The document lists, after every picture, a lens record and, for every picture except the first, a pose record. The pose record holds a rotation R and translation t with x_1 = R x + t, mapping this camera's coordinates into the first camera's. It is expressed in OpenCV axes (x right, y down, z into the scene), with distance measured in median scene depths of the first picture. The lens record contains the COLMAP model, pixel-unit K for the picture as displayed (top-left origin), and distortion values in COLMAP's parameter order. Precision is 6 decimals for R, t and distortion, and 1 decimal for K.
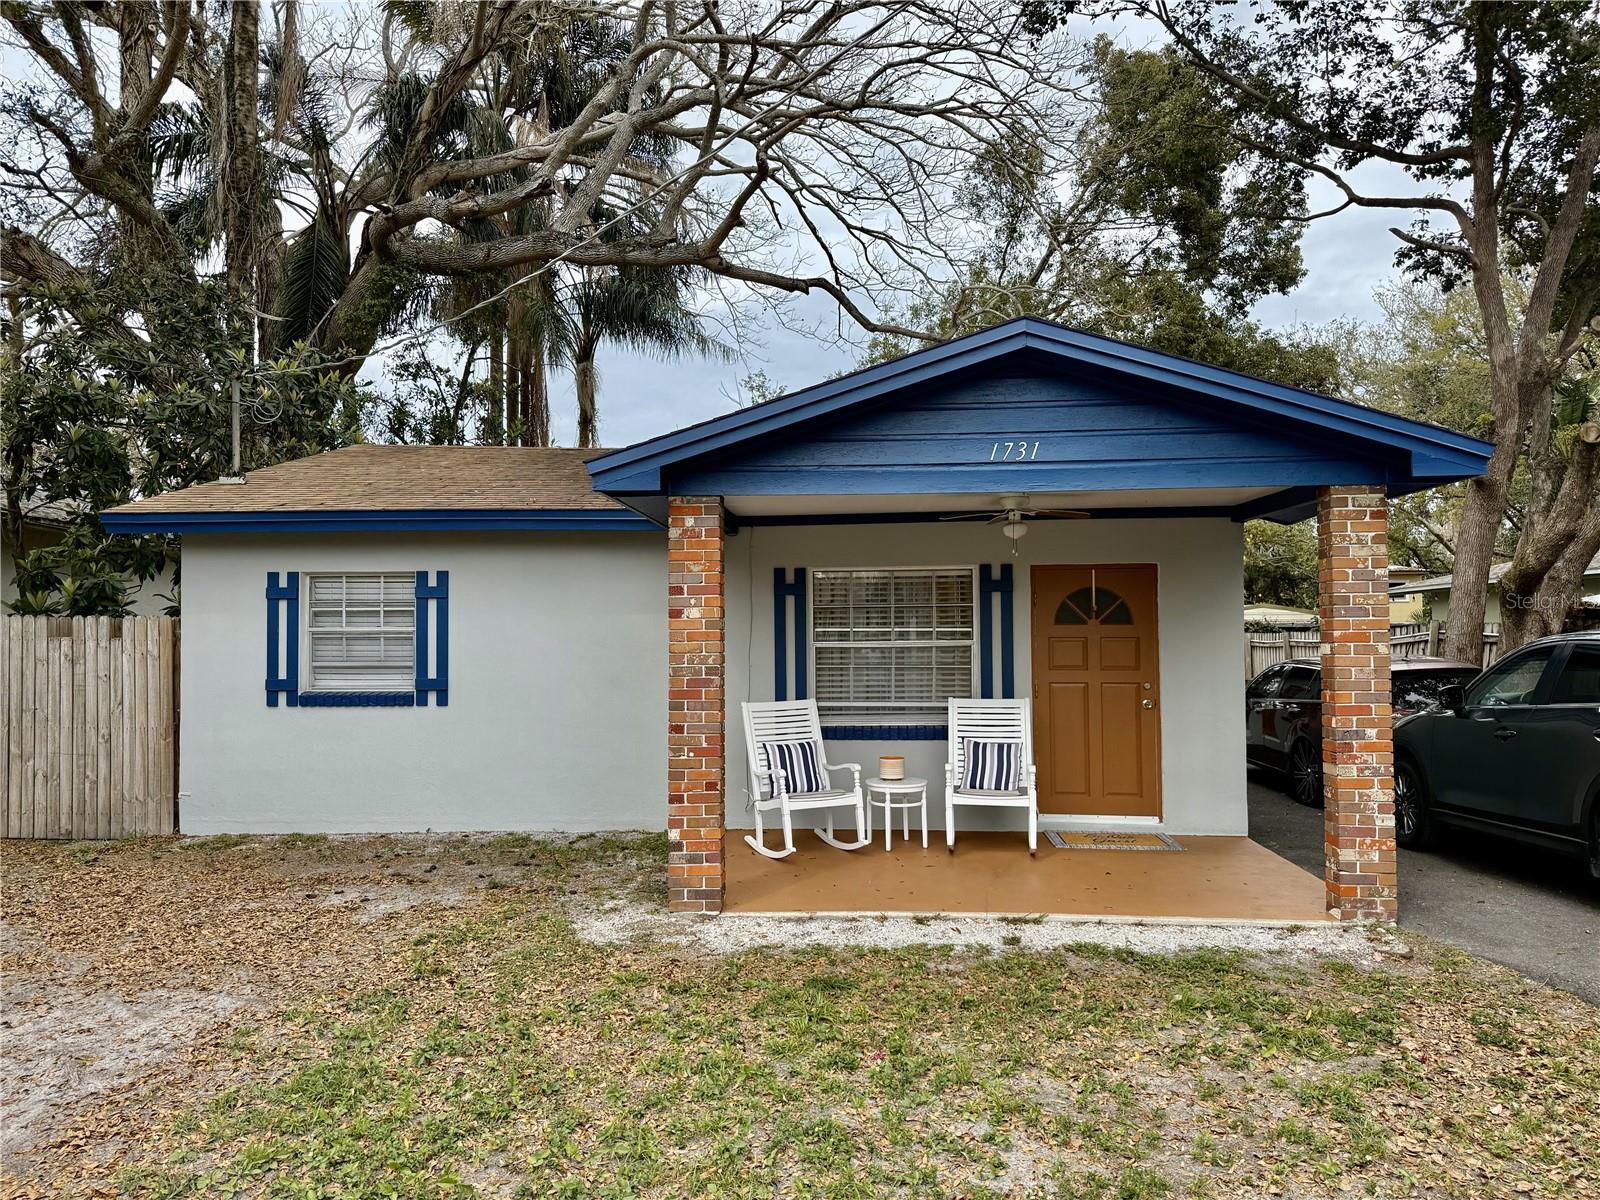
lens RADIAL K [[1124.7, 0, 799.0], [0, 1124.7, 609.3], [0, 0, 1]] dist [0.044096, -0.052243]
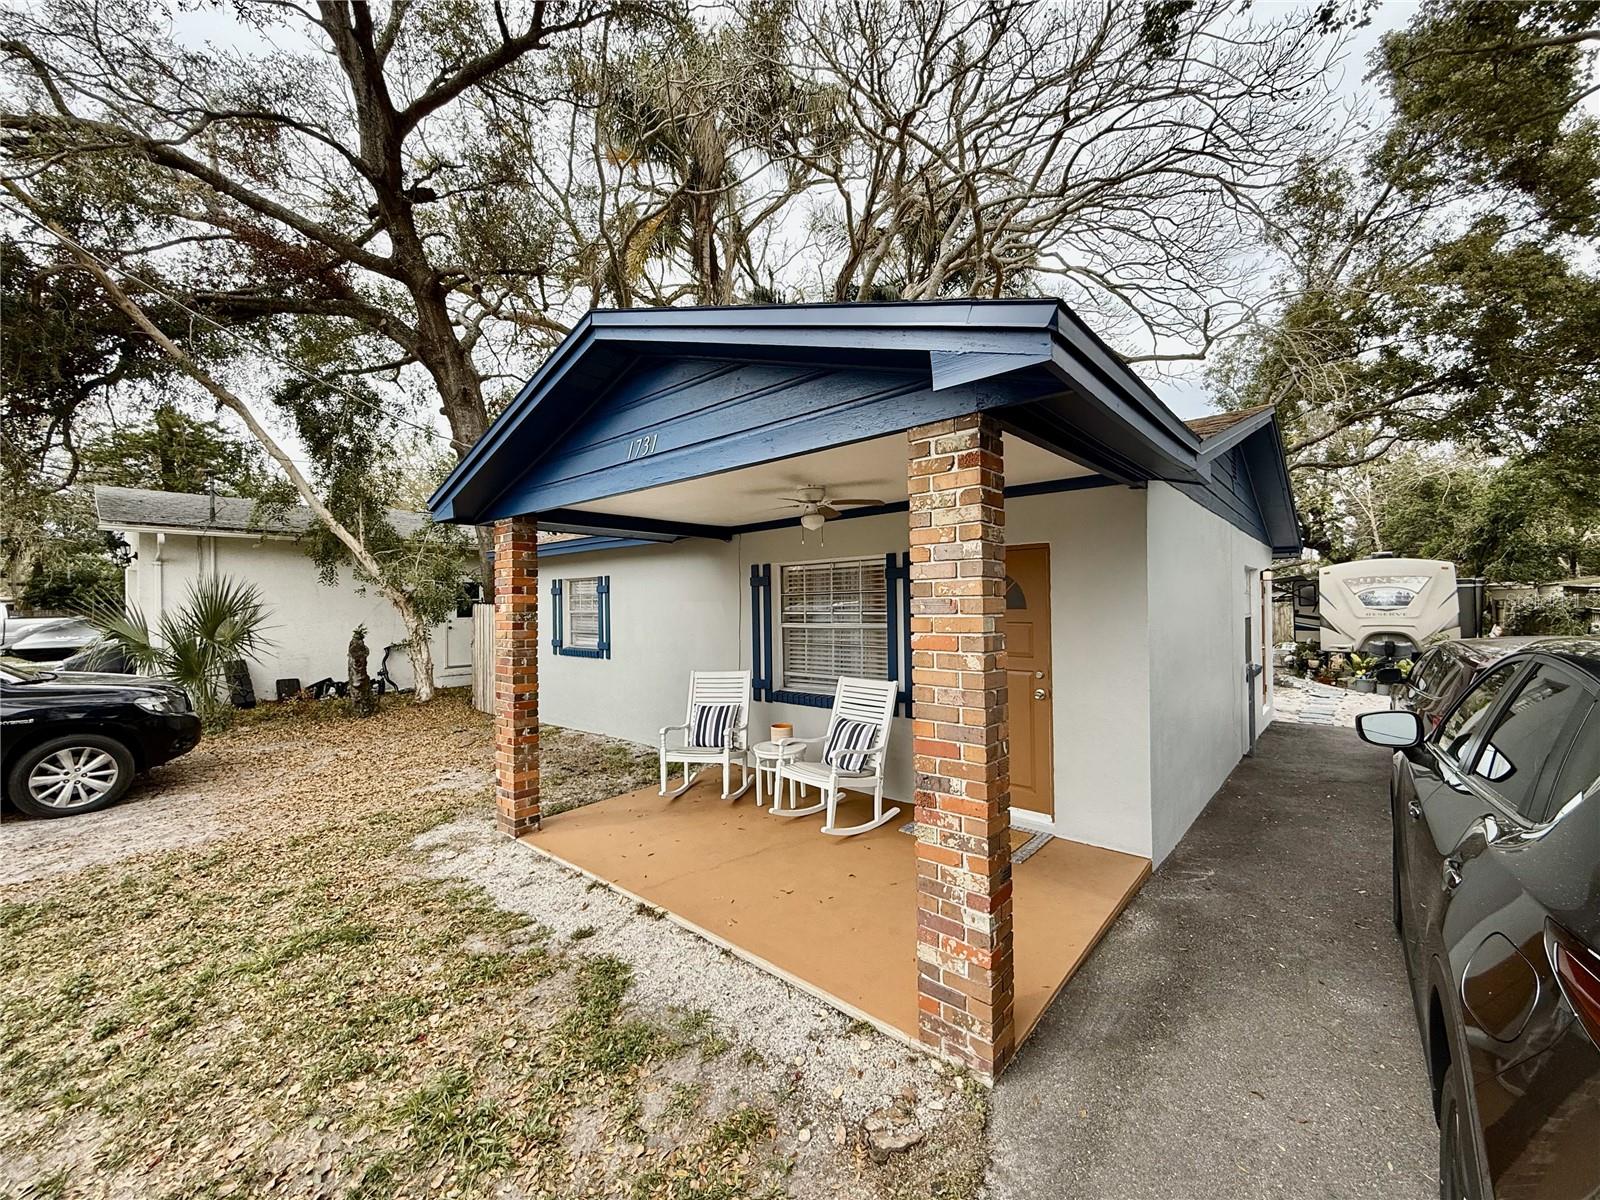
lens RADIAL K [[639.2, 0, 806.1], [0, 639.2, 597.0], [0, 0, 1]] dist [-0.001417, 0.000292]
pose [[0.790469, -0.012147, -0.612382, 0.467791], [0.023746, 0.999659, 0.010821, -0.006670], [0.612042, -0.023095, 0.790488, 0.452292]]
